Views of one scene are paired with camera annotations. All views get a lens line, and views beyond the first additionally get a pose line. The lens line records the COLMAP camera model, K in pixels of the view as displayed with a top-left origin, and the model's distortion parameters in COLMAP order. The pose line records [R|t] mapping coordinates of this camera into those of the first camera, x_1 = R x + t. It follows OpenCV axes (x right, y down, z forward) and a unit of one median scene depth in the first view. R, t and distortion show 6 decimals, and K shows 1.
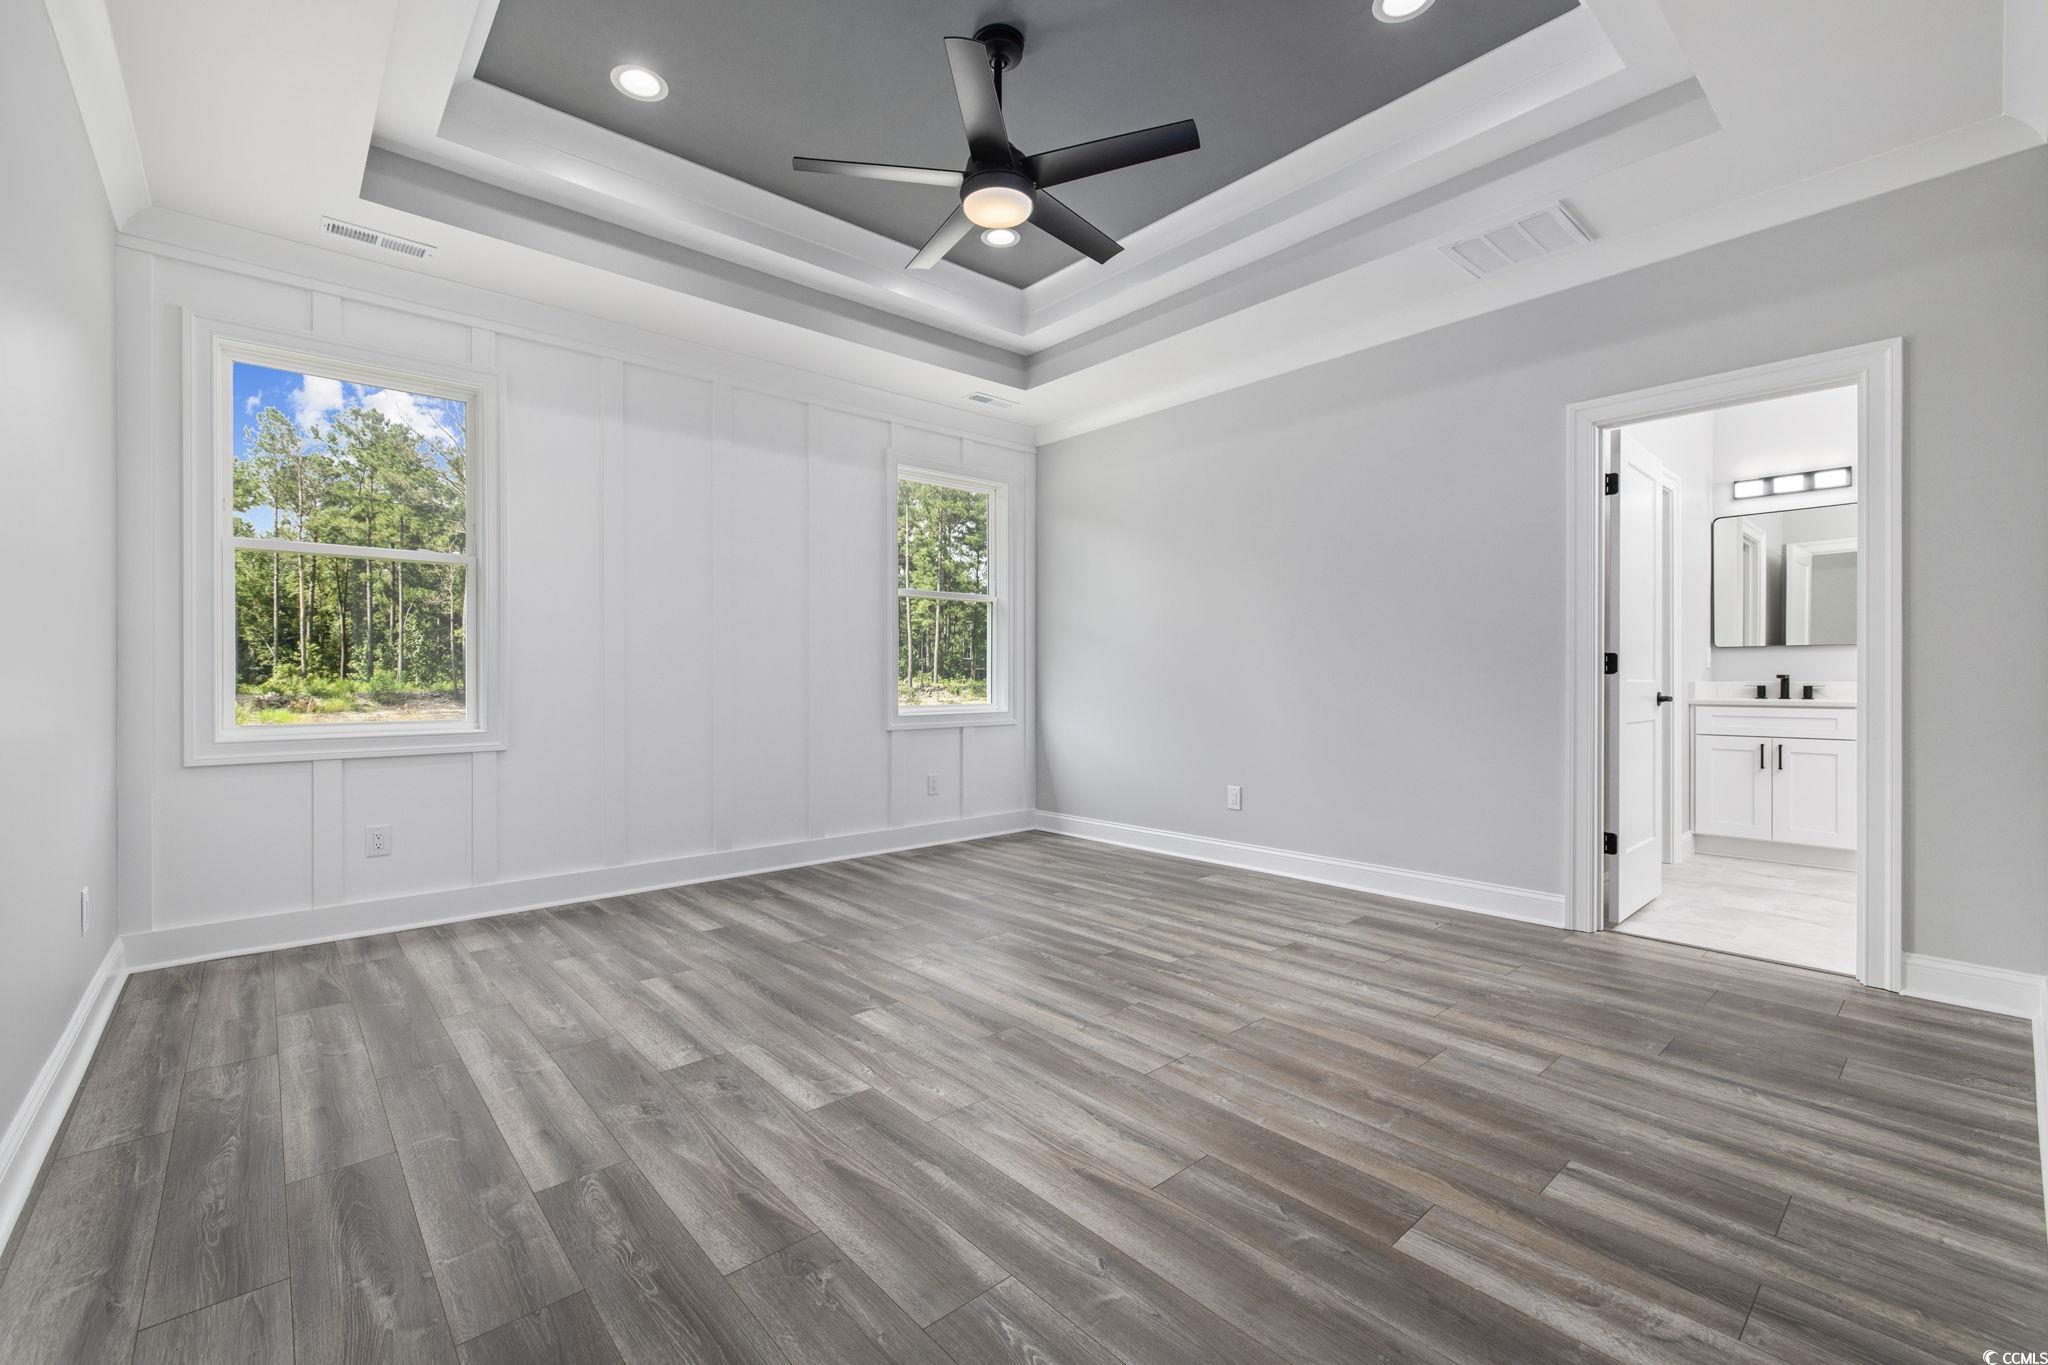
lens RADIAL K [[878.5, 0, 1005.5], [0, 878.5, 679.5], [0, 0, 1]] dist [-0.000651, -0.000093]
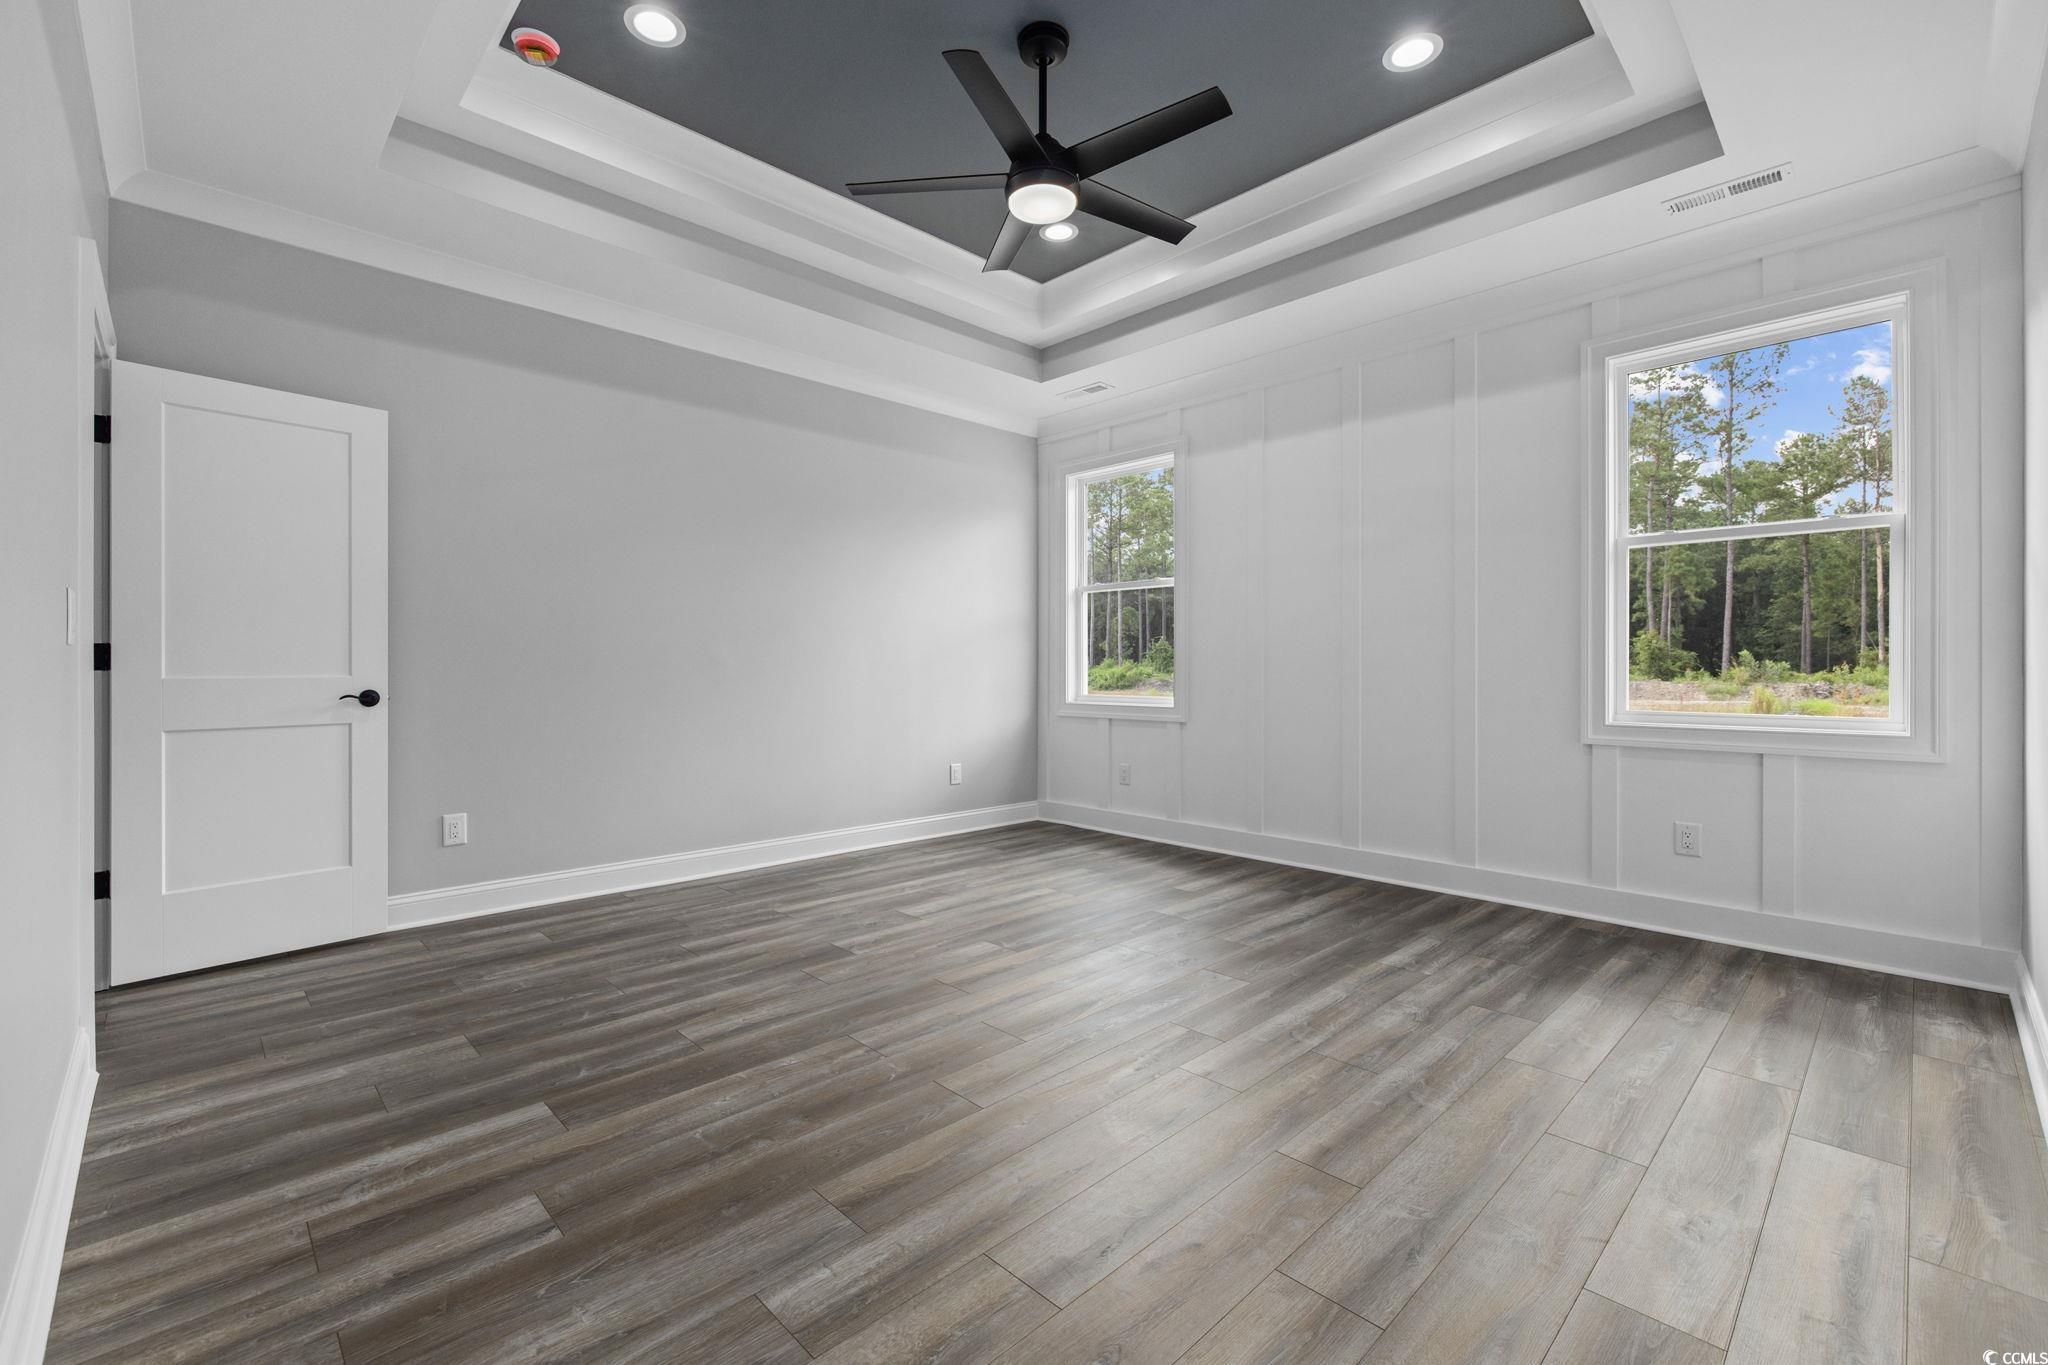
lens RADIAL K [[860.8, 0, 998.8], [0, 860.8, 660.7], [0, 0, 1]] dist [0.000905, 0.000264]
pose [[0.037612, -0.002743, -0.999289, 1.467913], [-0.000052, 0.999996, -0.002747, -0.017731], [0.999292, 0.000156, 0.037612, 1.357863]]
